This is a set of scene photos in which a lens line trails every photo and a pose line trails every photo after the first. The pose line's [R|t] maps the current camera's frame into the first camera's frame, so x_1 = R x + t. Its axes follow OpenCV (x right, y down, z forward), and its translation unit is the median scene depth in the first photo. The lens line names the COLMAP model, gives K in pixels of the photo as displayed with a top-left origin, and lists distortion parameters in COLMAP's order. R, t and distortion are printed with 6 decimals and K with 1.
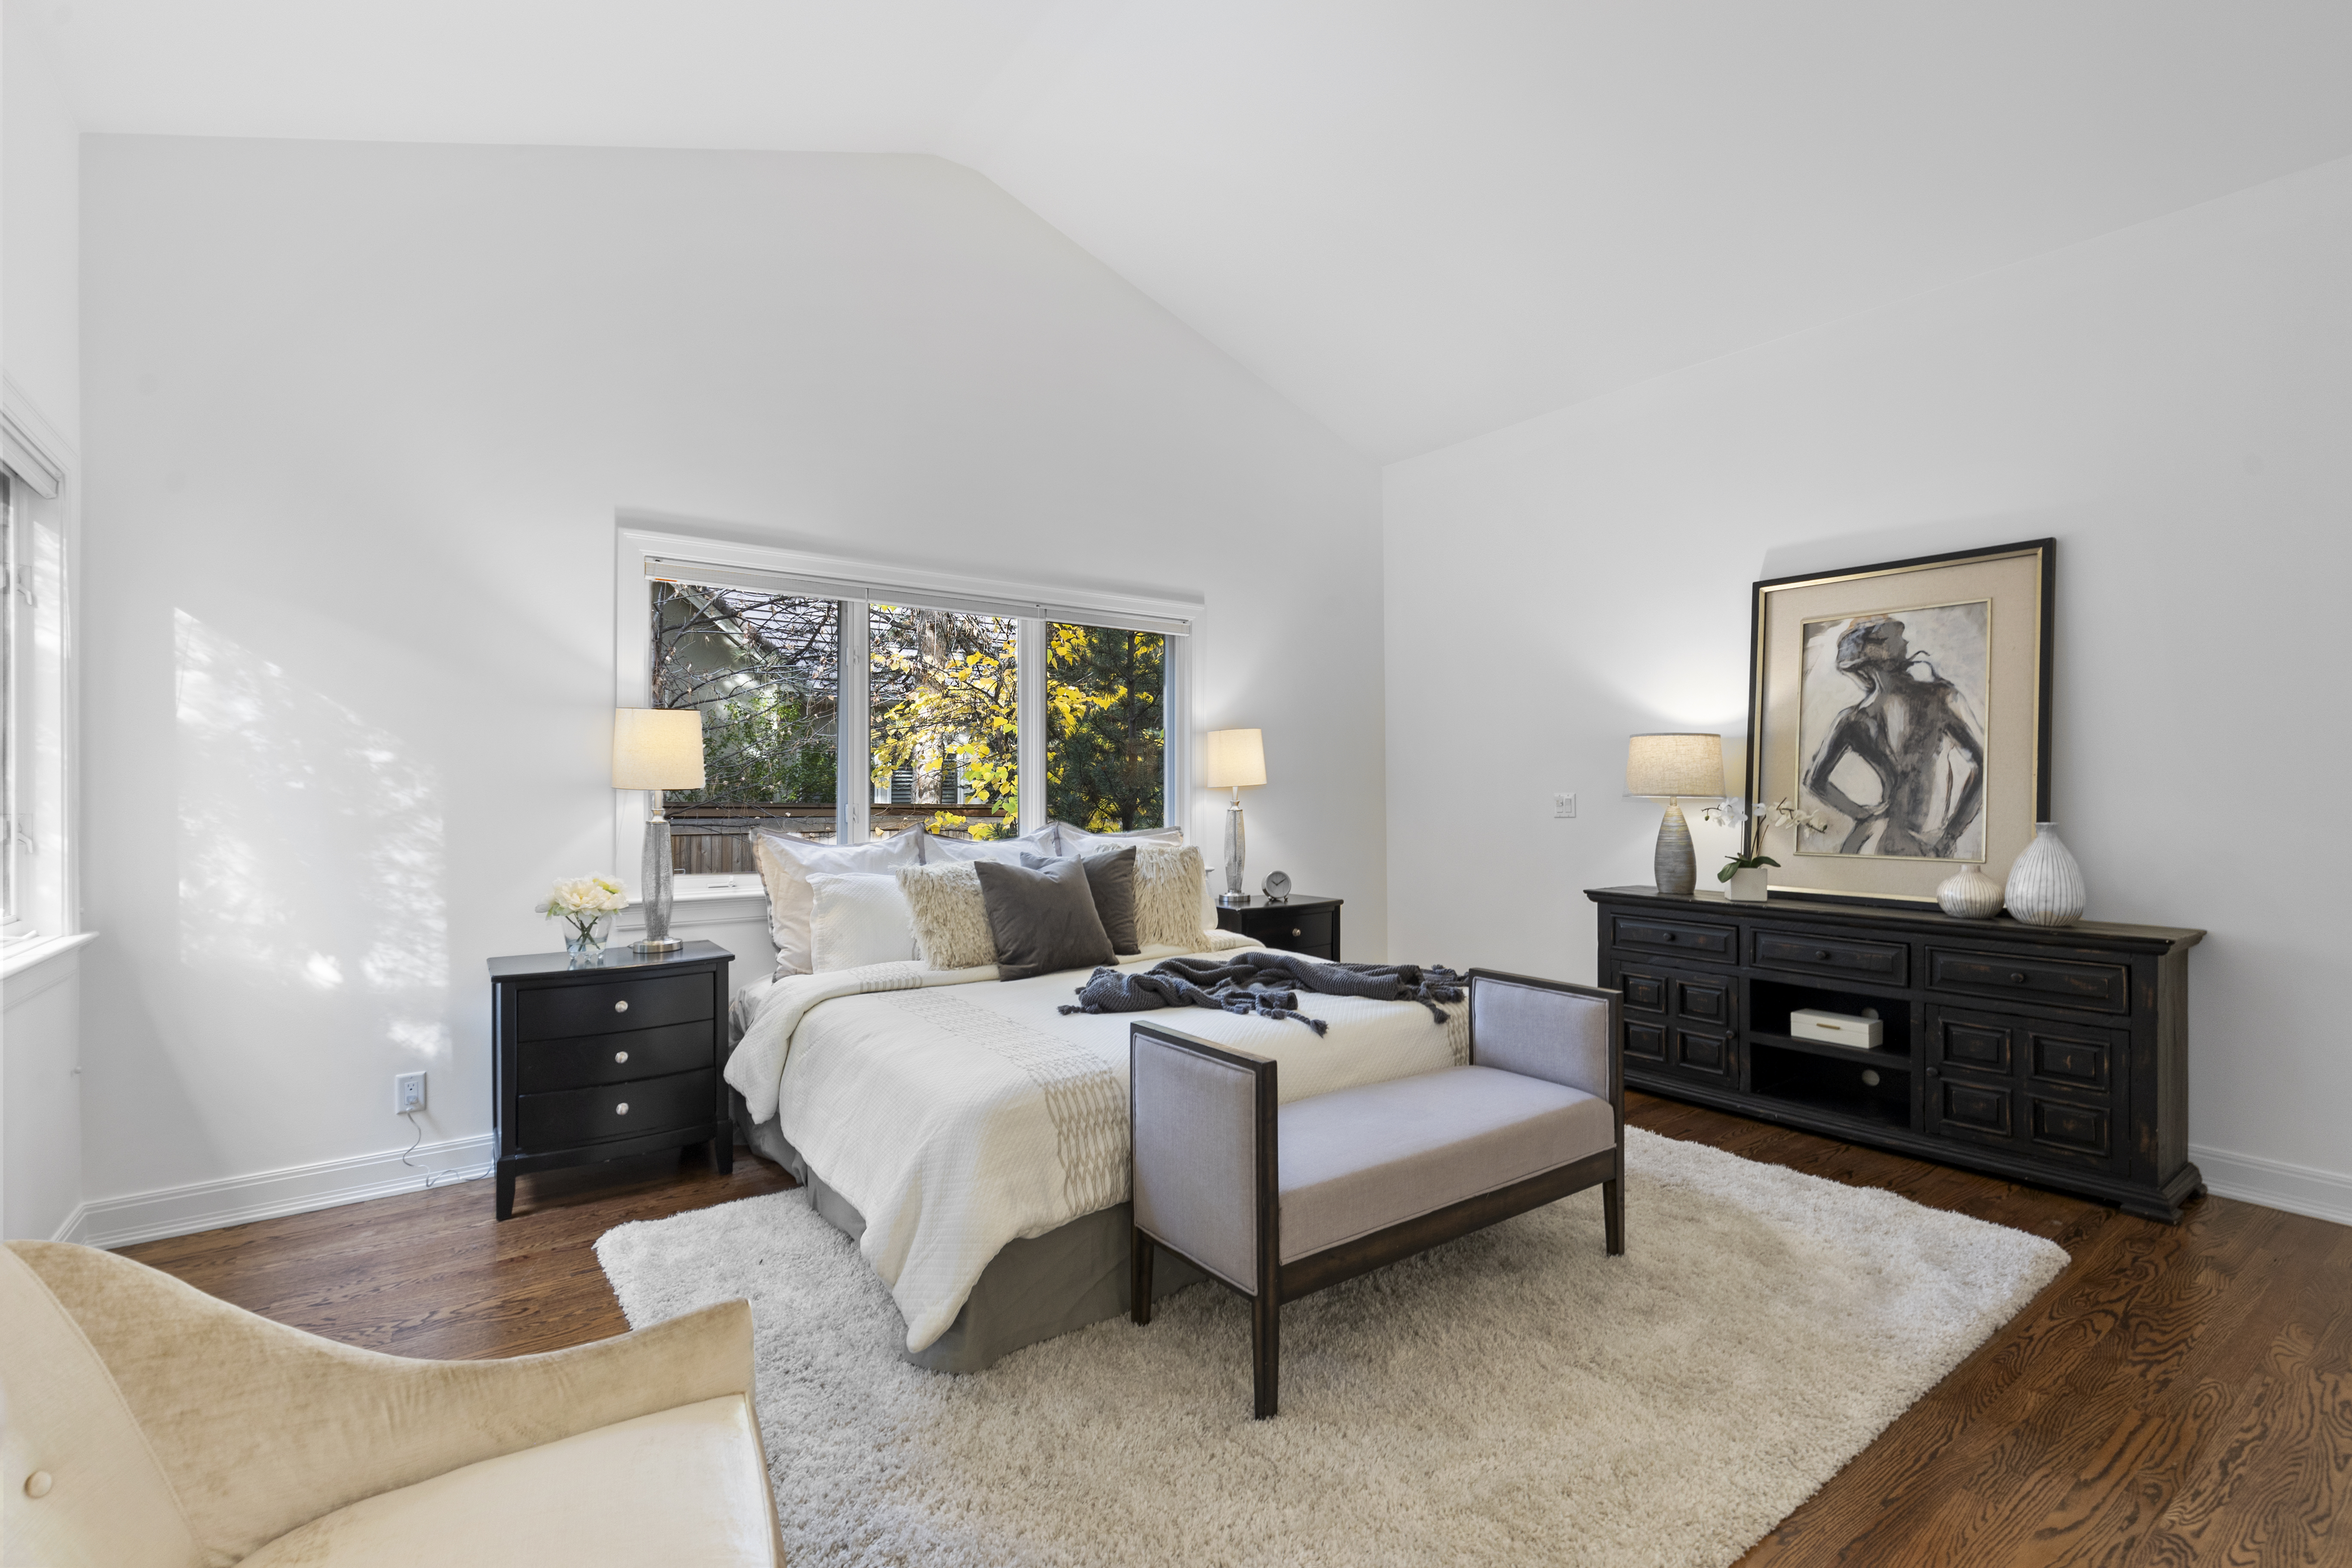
lens RADIAL K [[1053.5, 0, 1181.2], [0, 1053.5, 778.8], [0, 0, 1]] dist [0.006460, -0.001644]
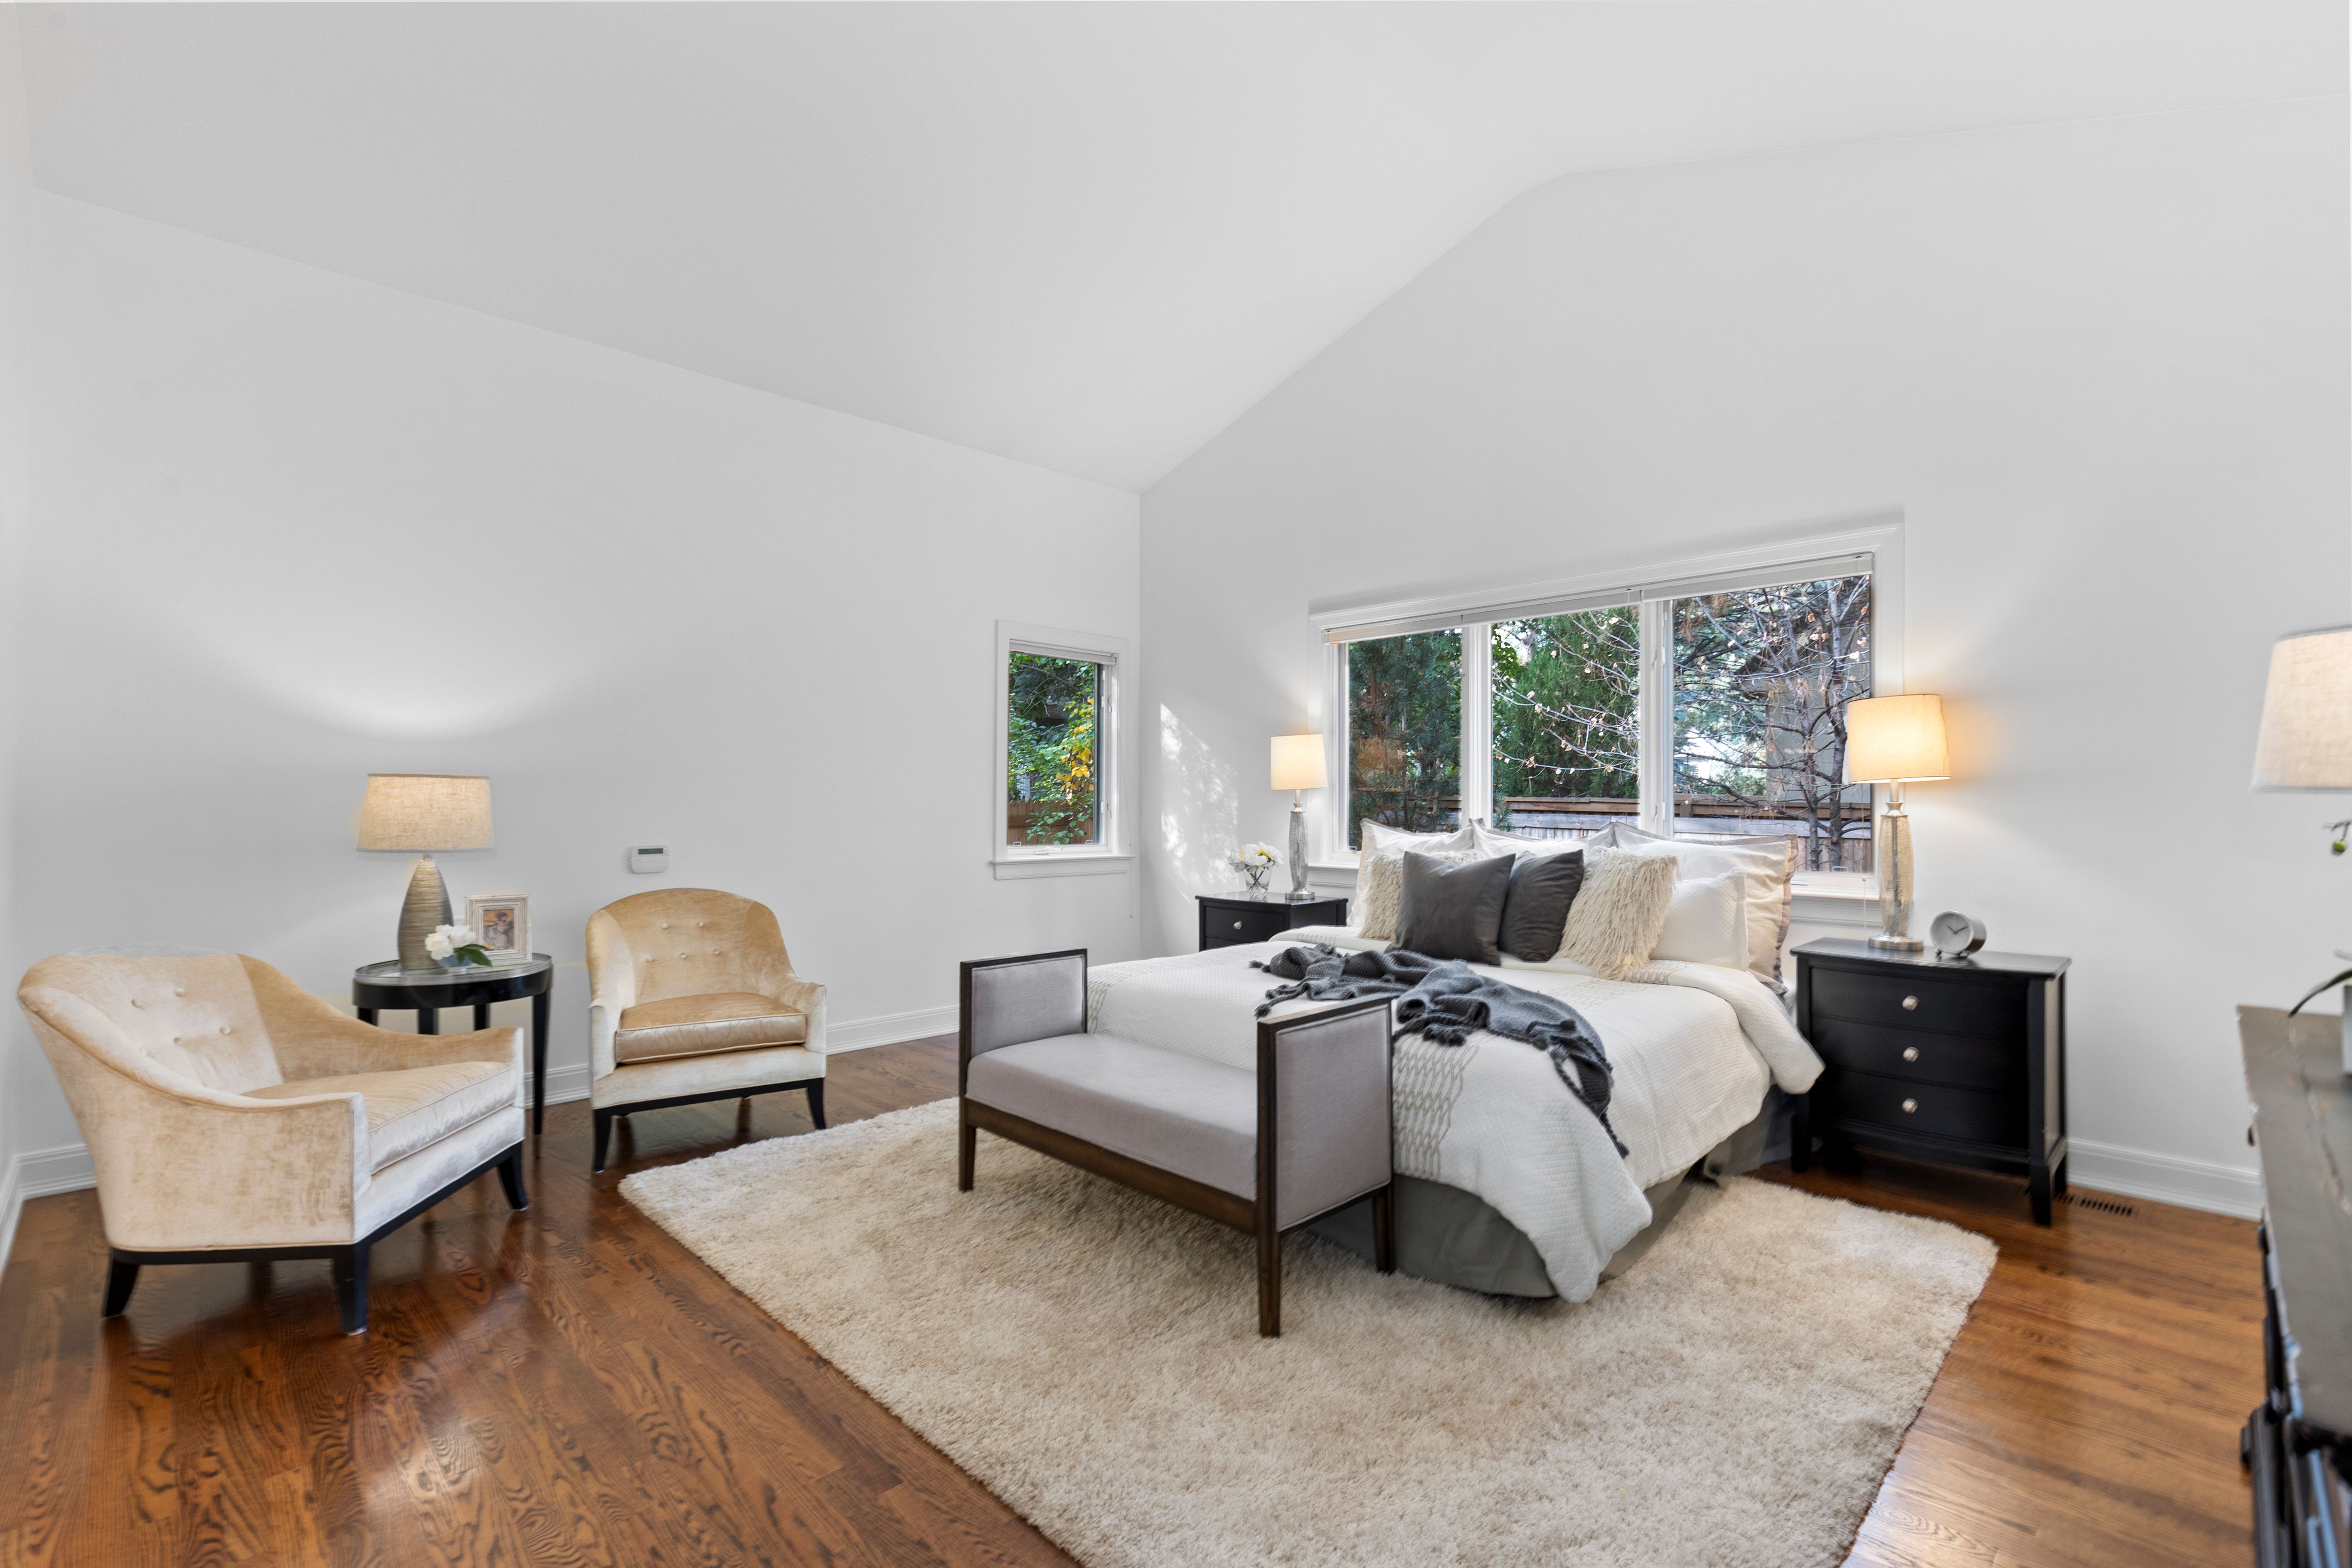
lens RADIAL K [[1053.5, 0, 1191.0], [0, 1053.5, 796.1], [0, 0, 1]] dist [0.006460, -0.001644]
pose [[0.149983, -0.001599, -0.988687, 0.854435], [0.009587, 0.999954, -0.000163, 0.016015], [0.988642, -0.009454, 0.149992, 0.569068]]
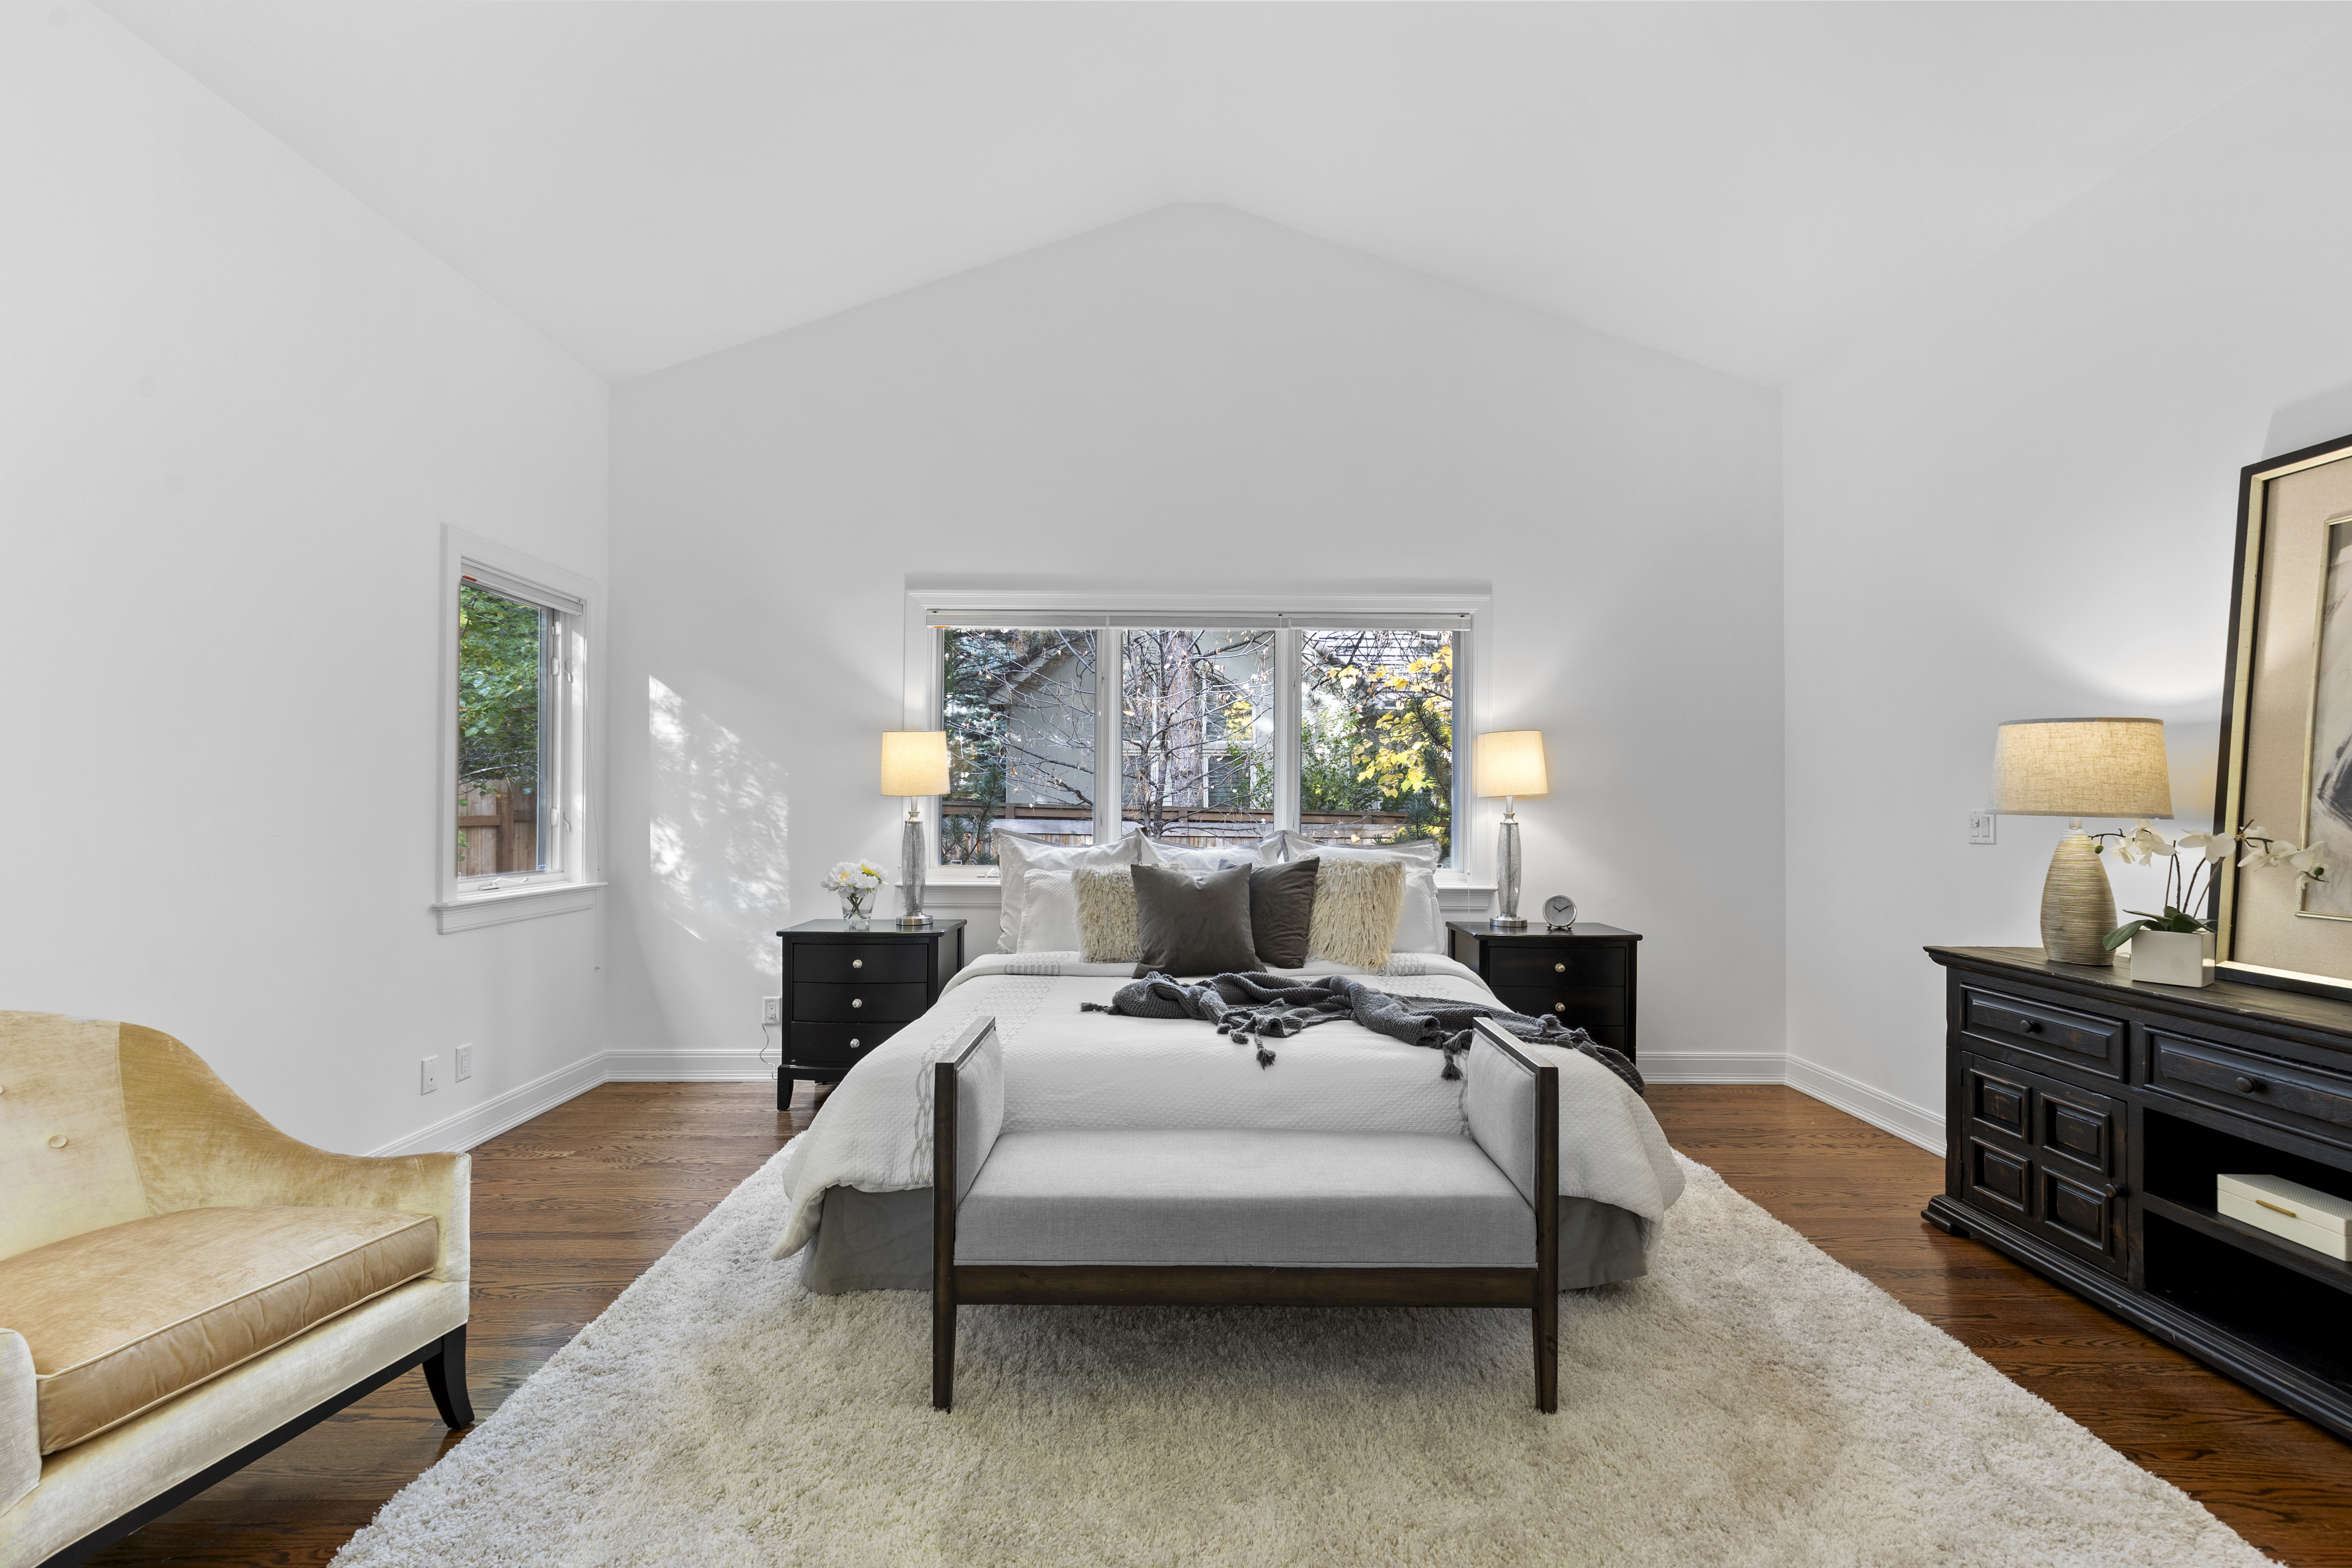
lens RADIAL K [[1053.5, 0, 1184.4], [0, 1053.5, 792.5], [0, 0, 1]] dist [0.006460, -0.001644]
pose [[0.810128, 0.003969, -0.586239, 0.448880], [-0.001067, 0.999985, 0.005296, -0.000470], [0.586252, -0.003665, 0.810121, 0.158640]]
